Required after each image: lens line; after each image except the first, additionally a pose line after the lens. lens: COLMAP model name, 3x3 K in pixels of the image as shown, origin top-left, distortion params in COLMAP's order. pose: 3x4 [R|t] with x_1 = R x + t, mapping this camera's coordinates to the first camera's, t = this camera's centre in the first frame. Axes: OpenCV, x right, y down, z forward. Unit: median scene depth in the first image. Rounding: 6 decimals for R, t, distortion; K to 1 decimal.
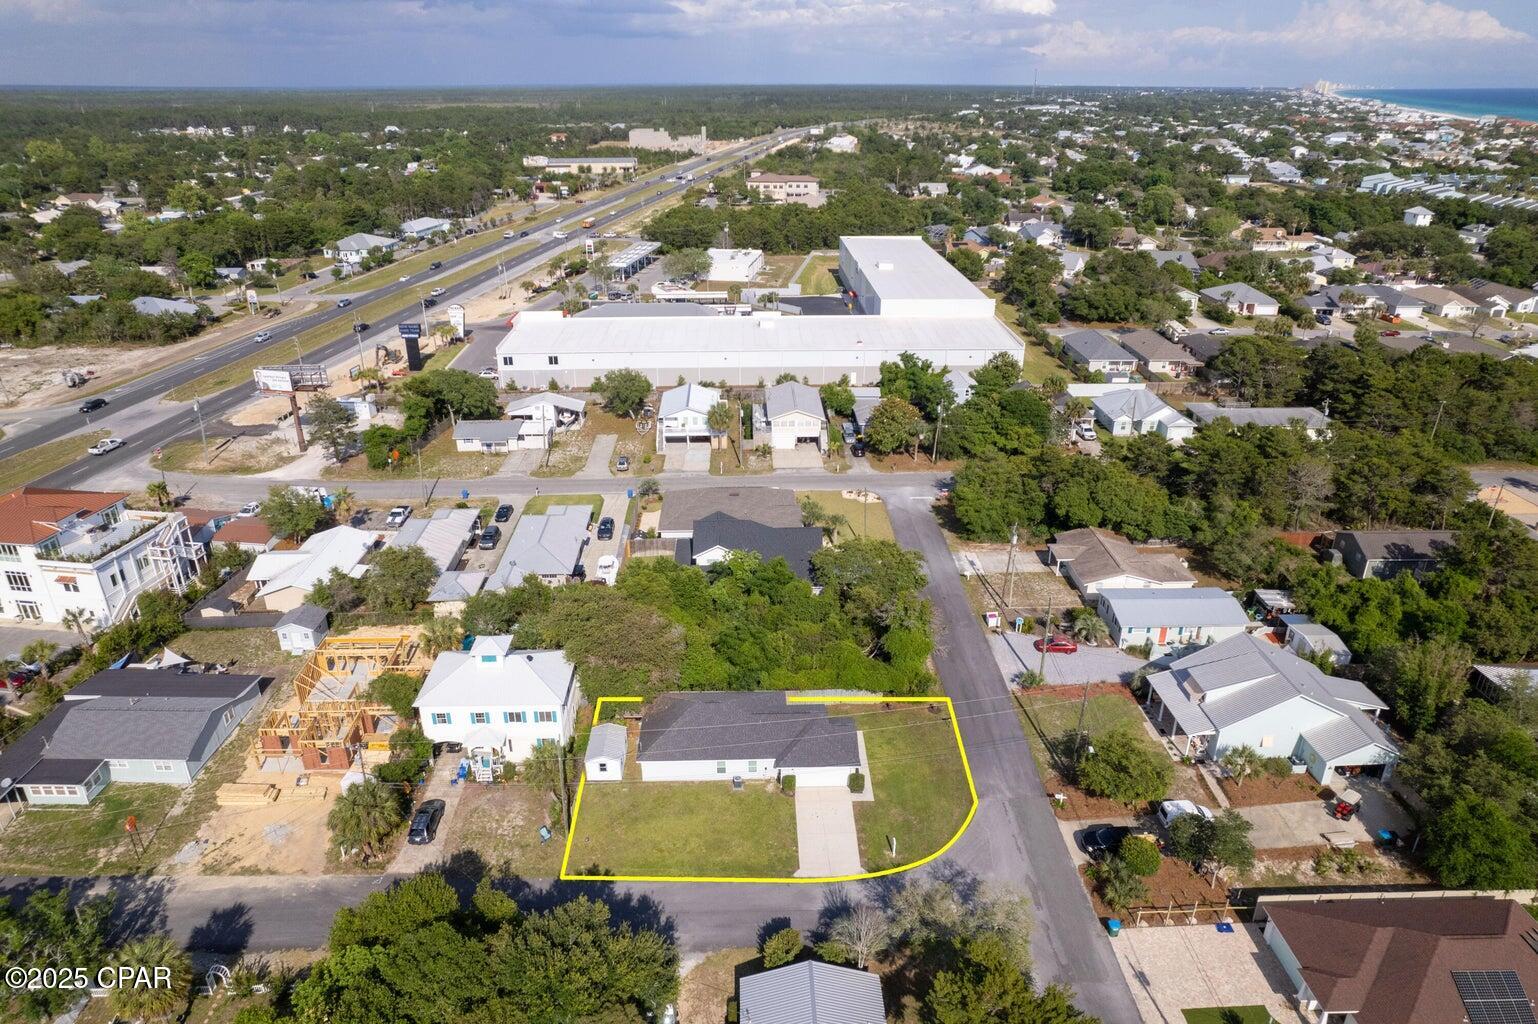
lens RADIAL K [[989.2, 0, 774.7], [0, 989.2, 507.6], [0, 0, 1]] dist [-0.078355, 0.068062]
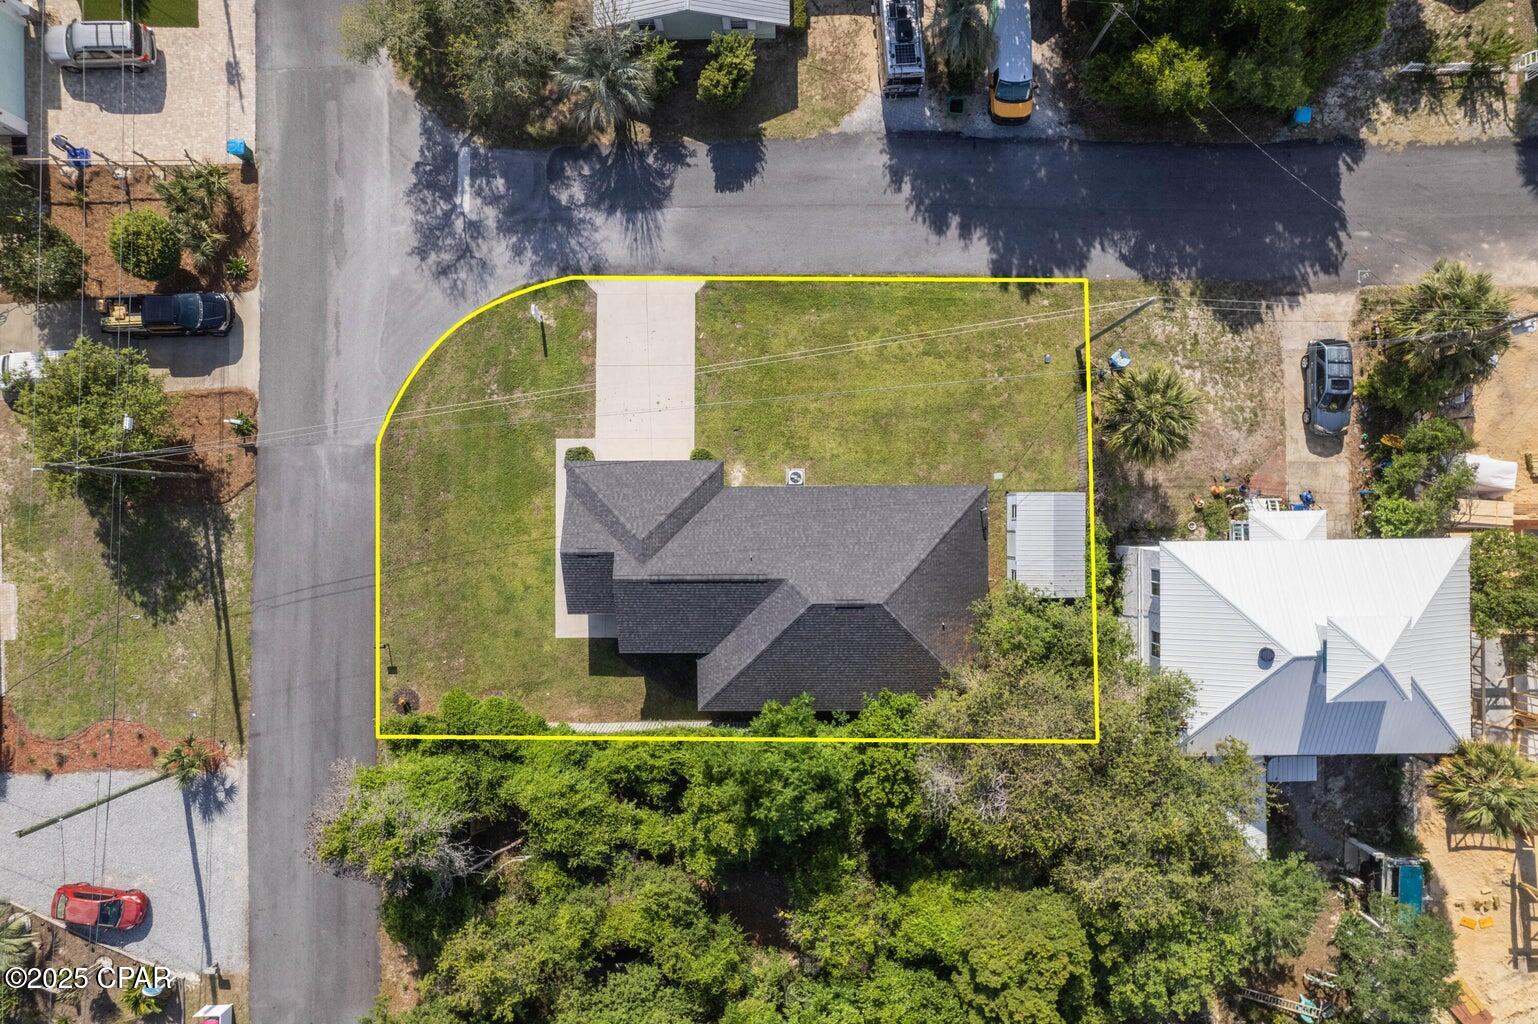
lens RADIAL K [[989.2, 0, 774.7], [0, 989.2, 507.6], [0, 0, 1]] dist [-0.078355, 0.068062]
pose [[-0.999650, -0.023261, 0.012633, -0.017480], [0.020931, -0.402462, 0.915197, -0.124852], [-0.016204, 0.915141, 0.402808, 0.424766]]
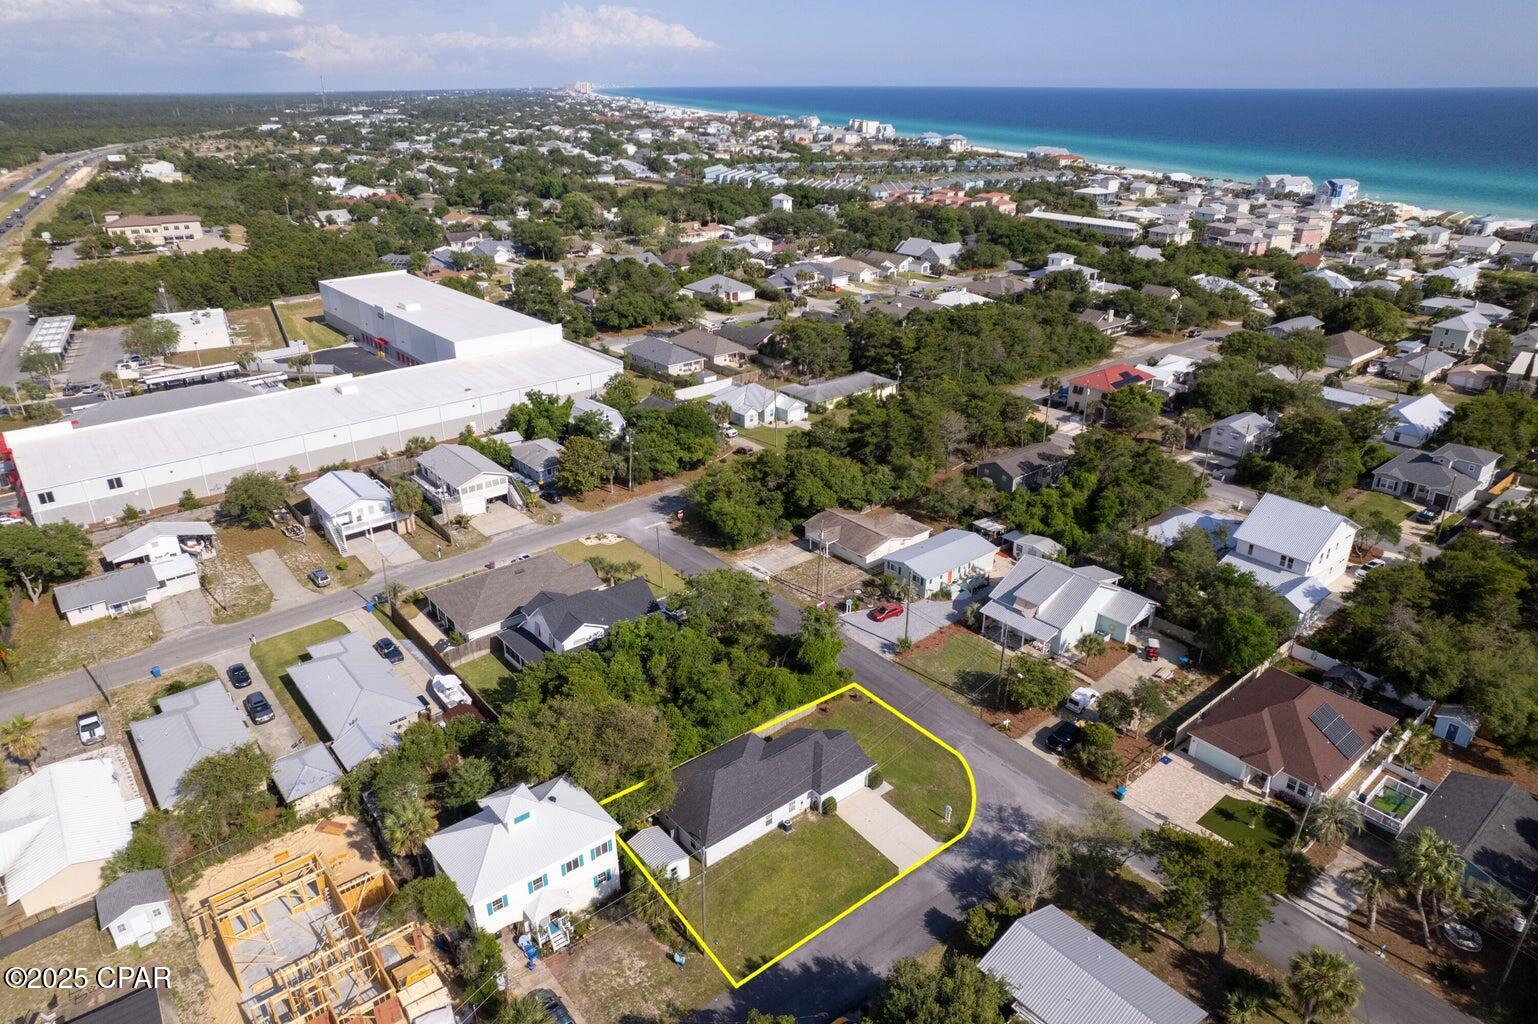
lens RADIAL K [[989.2, 0, 774.7], [0, 989.2, 507.6], [0, 0, 1]] dist [-0.078355, 0.068062]
pose [[0.786886, -0.248660, 0.564782, -0.291250], [0.250378, 0.965153, 0.076093, -0.065994], [-0.564022, 0.081532, 0.821725, 0.072961]]
